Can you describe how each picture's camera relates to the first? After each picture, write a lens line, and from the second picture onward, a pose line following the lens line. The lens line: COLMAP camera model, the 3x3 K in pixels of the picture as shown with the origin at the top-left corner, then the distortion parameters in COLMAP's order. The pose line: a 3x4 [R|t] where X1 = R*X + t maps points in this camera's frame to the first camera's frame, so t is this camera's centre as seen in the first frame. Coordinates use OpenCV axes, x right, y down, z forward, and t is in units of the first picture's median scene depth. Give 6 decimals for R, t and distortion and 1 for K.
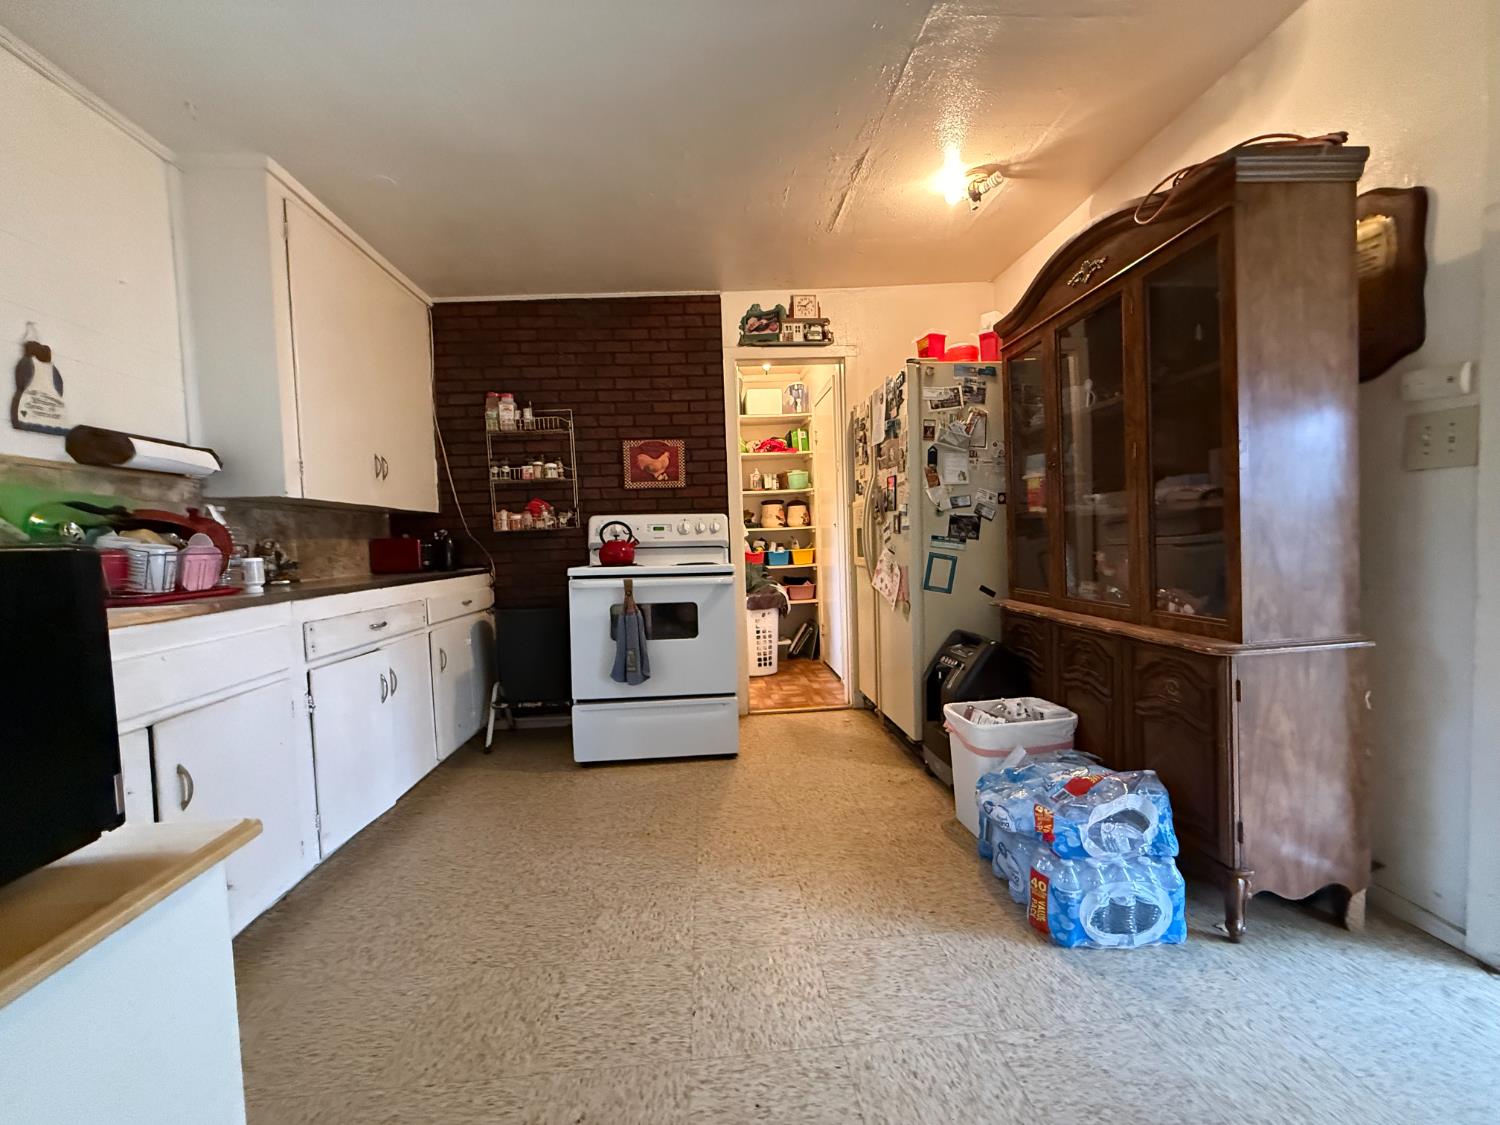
lens RADIAL K [[594.2, 0, 747.4], [0, 594.2, 564.7], [0, 0, 1]] dist [-0.002510, -0.000669]
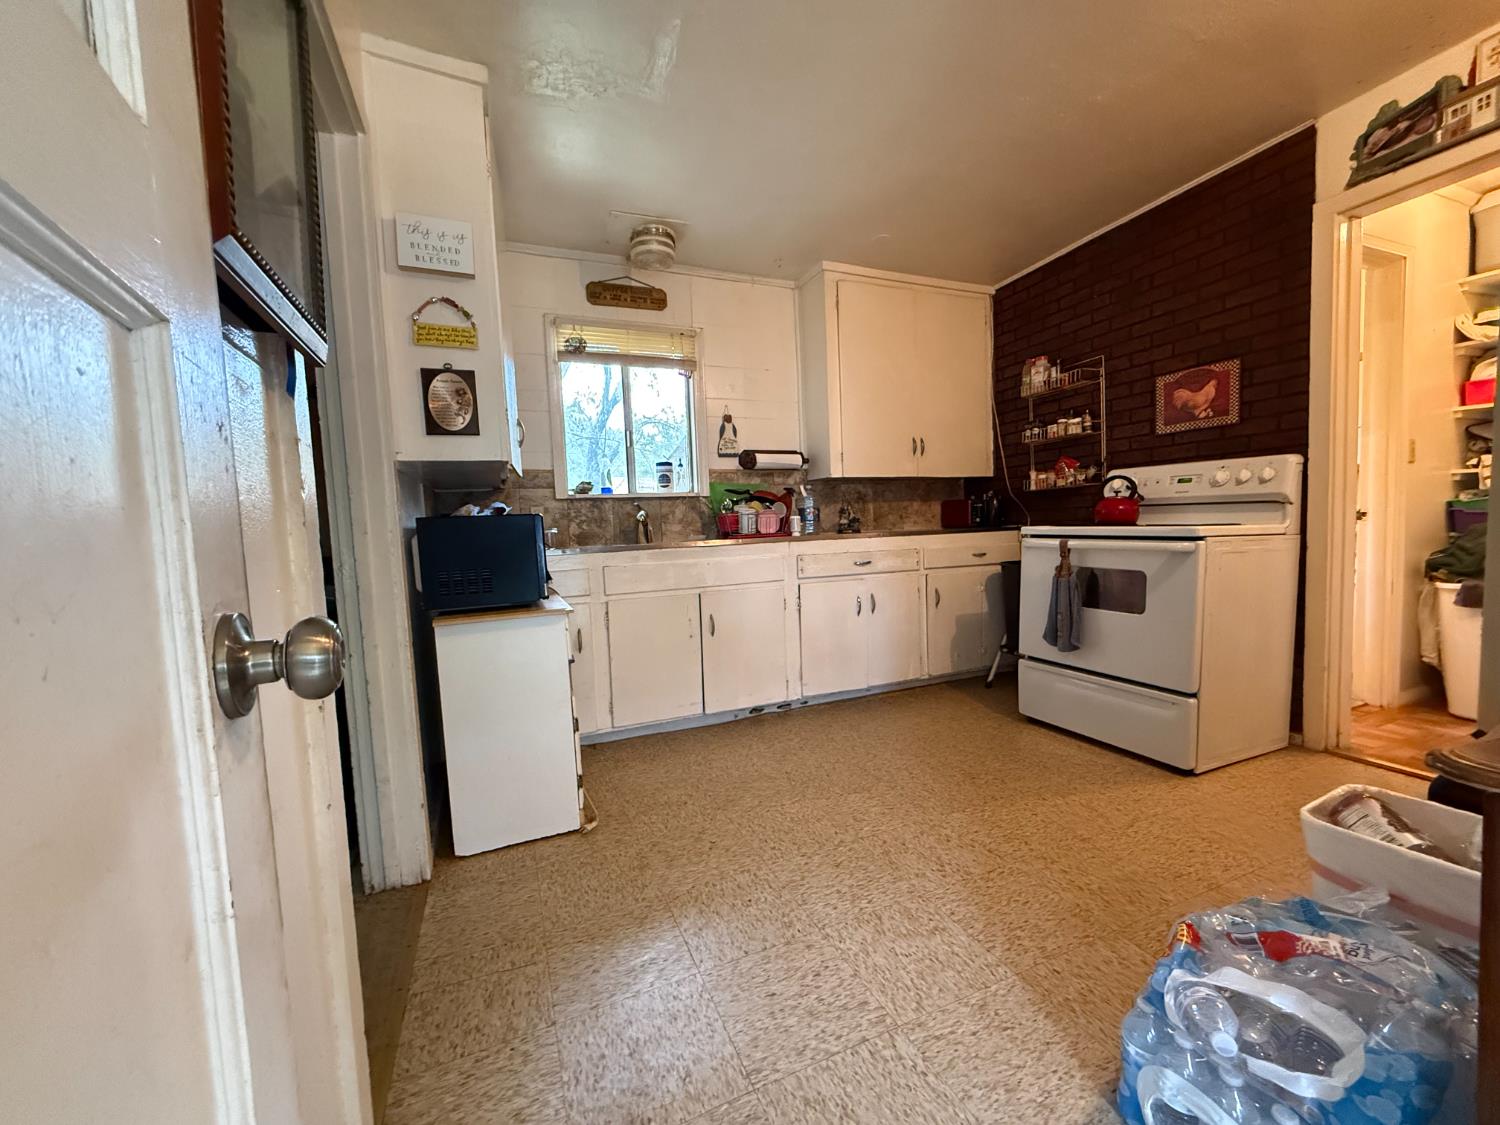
lens RADIAL K [[594.2, 0, 748.6], [0, 594.2, 564.3], [0, 0, 1]] dist [-0.002510, -0.000669]
pose [[0.323581, 0.082893, -0.942563, 0.434503], [-0.011876, 0.996433, 0.083554, -0.008146], [0.946126, -0.015842, 0.323411, 0.179481]]
